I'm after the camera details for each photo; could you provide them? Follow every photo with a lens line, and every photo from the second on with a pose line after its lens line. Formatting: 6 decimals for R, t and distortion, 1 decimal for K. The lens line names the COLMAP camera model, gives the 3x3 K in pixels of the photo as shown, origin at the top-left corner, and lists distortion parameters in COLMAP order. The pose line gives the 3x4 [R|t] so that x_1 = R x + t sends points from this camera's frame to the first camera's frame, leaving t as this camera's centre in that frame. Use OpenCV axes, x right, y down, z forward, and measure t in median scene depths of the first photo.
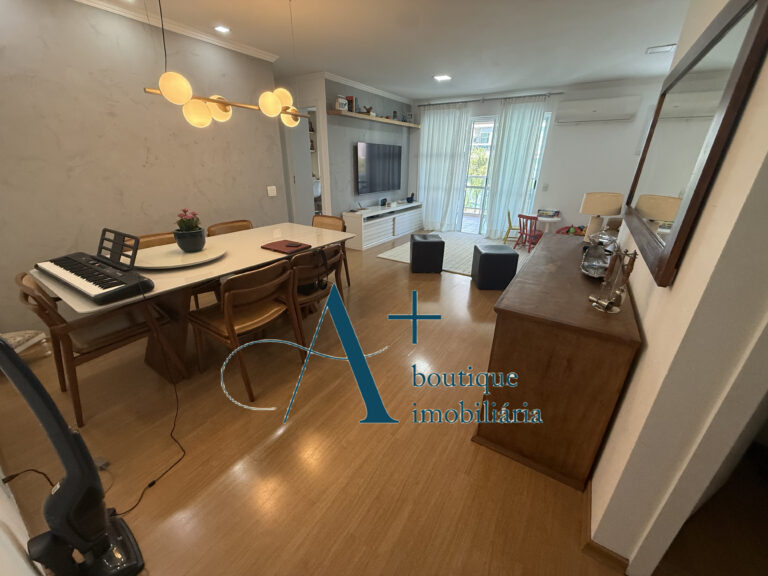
lens RADIAL K [[305.6, 0, 381.2], [0, 305.6, 287.9], [0, 0, 1]] dist [-0.000658, -0.000043]
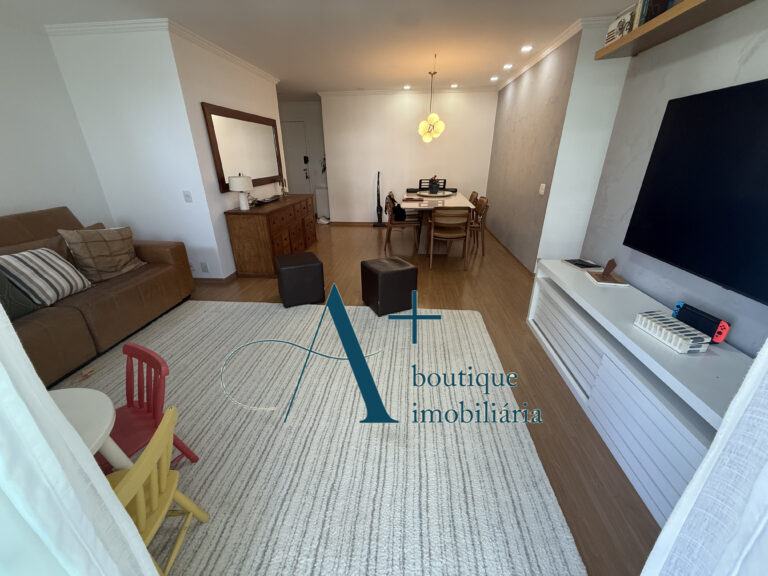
lens RADIAL K [[305.6, 0, 381.2], [0, 305.6, 287.9], [0, 0, 1]] dist [-0.000658, -0.000043]
pose [[-0.887032, 0.180156, -0.425110, 0.404608], [-0.178703, 0.715008, 0.675891, -0.510342], [0.425723, 0.675505, -0.602041, 1.238521]]
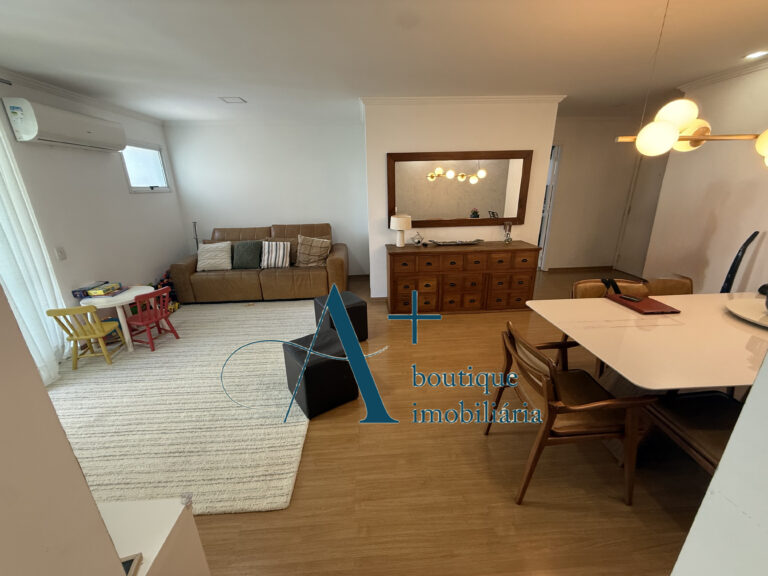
lens RADIAL K [[305.6, 0, 381.2], [0, 305.6, 287.9], [0, 0, 1]] dist [-0.000658, -0.000043]
pose [[-0.592557, -0.251858, 0.765143, -0.260689], [0.323549, 0.795460, 0.512406, -0.413842], [-0.737694, 0.551191, -0.389867, 0.914056]]
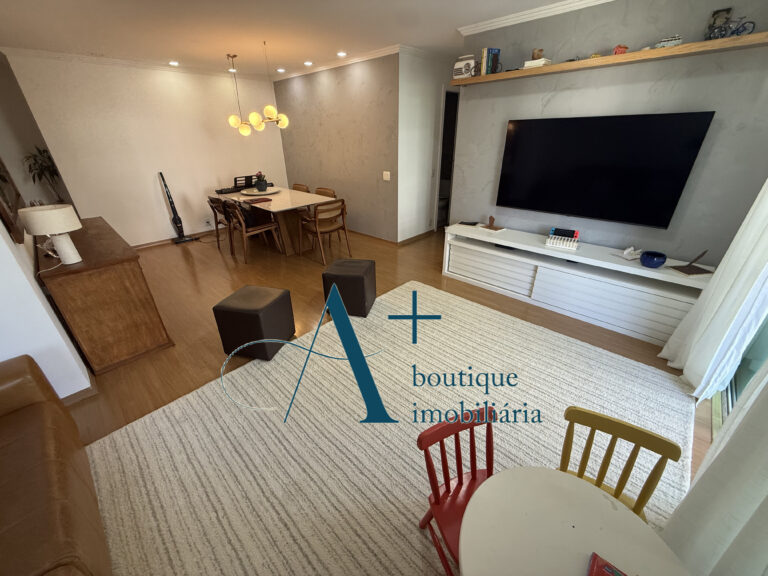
lens RADIAL K [[305.6, 0, 381.2], [0, 305.6, 287.9], [0, 0, 1]] dist [-0.000658, -0.000043]
pose [[-0.186696, 0.435123, -0.880802, 0.663188], [-0.364026, 0.802105, 0.473405, -0.412892], [0.912485, 0.409018, 0.008646, 0.919372]]
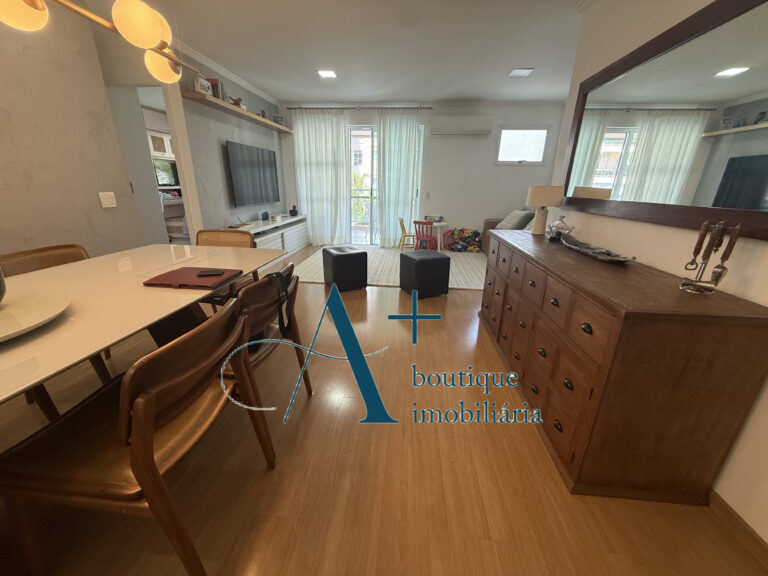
lens RADIAL K [[305.6, 0, 381.2], [0, 305.6, 287.9], [0, 0, 1]] dist [-0.000658, -0.000043]
pose [[0.886336, -0.145728, 0.439514, -0.129252], [0.171250, 0.985049, -0.018740, -0.022302], [-0.430212, 0.091876, 0.898040, 0.165132]]
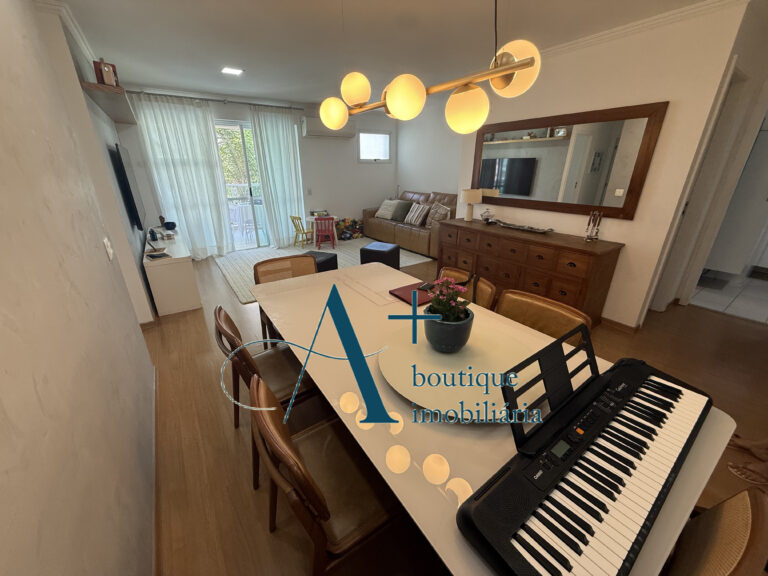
lens RADIAL K [[305.6, 0, 381.2], [0, 305.6, 287.9], [0, 0, 1]] dist [-0.000658, -0.000043]
pose [[0.378568, -0.353416, 0.855443, -0.495751], [0.361242, 0.907348, 0.214996, -0.171233], [-0.852168, 0.227631, 0.471162, 0.363192]]
